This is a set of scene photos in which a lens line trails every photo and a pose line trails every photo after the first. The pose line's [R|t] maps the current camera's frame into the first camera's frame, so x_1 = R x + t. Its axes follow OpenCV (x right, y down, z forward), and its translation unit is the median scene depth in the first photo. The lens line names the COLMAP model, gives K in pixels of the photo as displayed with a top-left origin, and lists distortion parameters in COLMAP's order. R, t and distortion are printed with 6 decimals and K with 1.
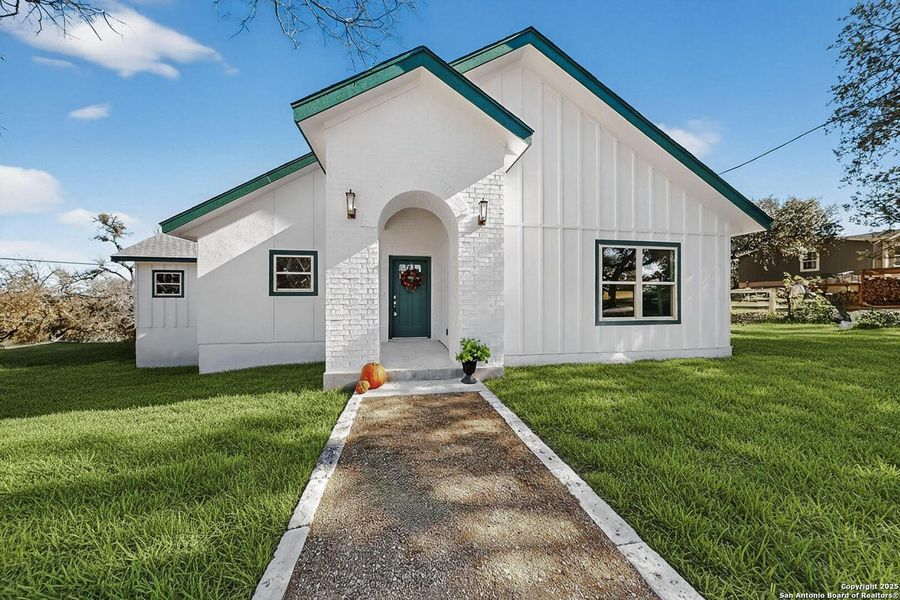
lens RADIAL K [[290.7, 0, 450.0], [0, 290.7, 300.0], [0, 0, 1]] dist [-0.000172, -0.000236]
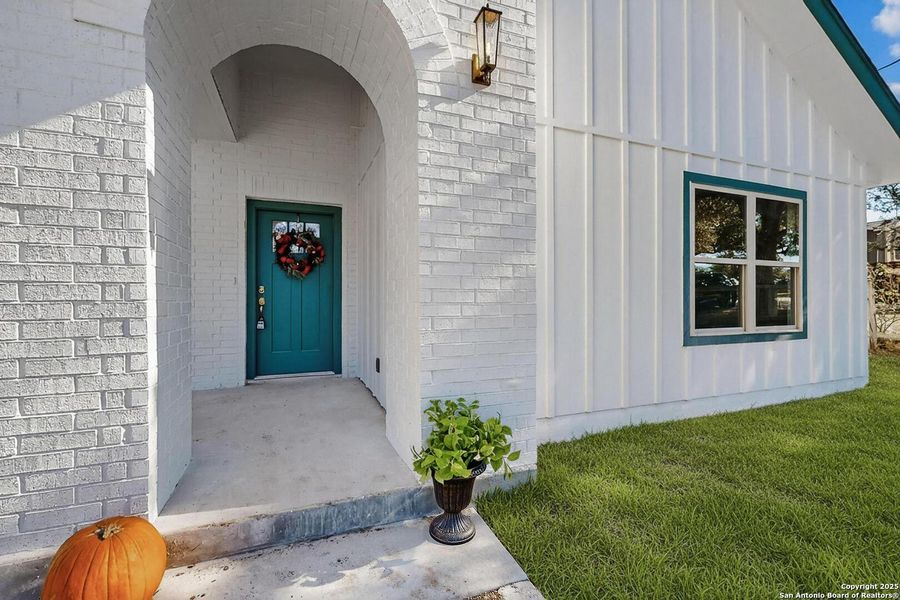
lens RADIAL K [[393.4, 0, 450.0], [0, 393.4, 300.0], [0, 0, 1]] dist [-0.000627, -0.000075]
pose [[0.980999, -0.000139, 0.194013, -0.016520], [0.000333, 0.999999, -0.000969, 0.008600], [-0.194013, 0.001015, 0.980998, 0.345398]]
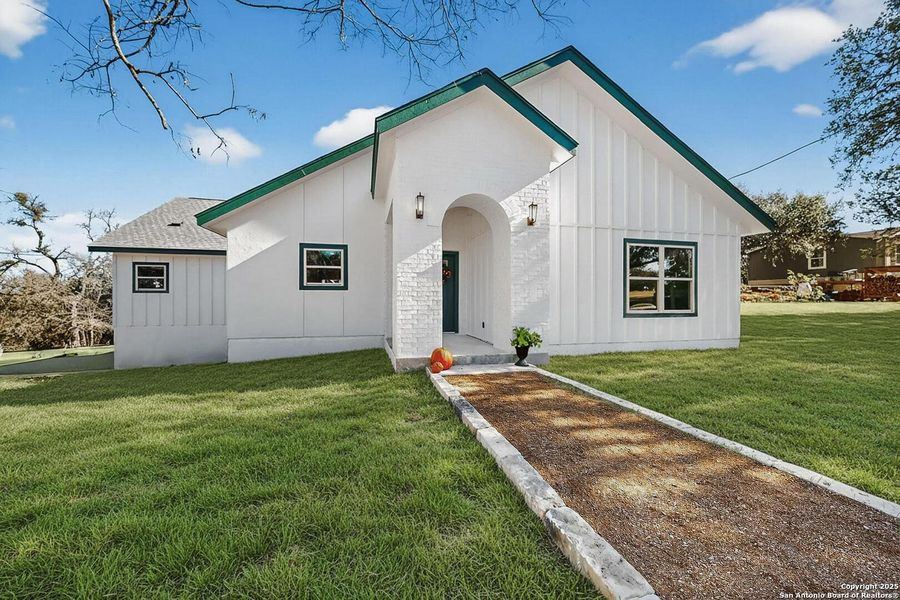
lens RADIAL K [[341.9, 0, 453.4], [0, 341.9, 299.9], [0, 0, 1]] dist [-0.001386, 0.000154]
pose [[0.997571, 0.001026, 0.069644, -0.183142], [-0.001100, 0.999999, 0.001019, 0.017752], [-0.069643, -0.001093, 0.997571, -0.189352]]
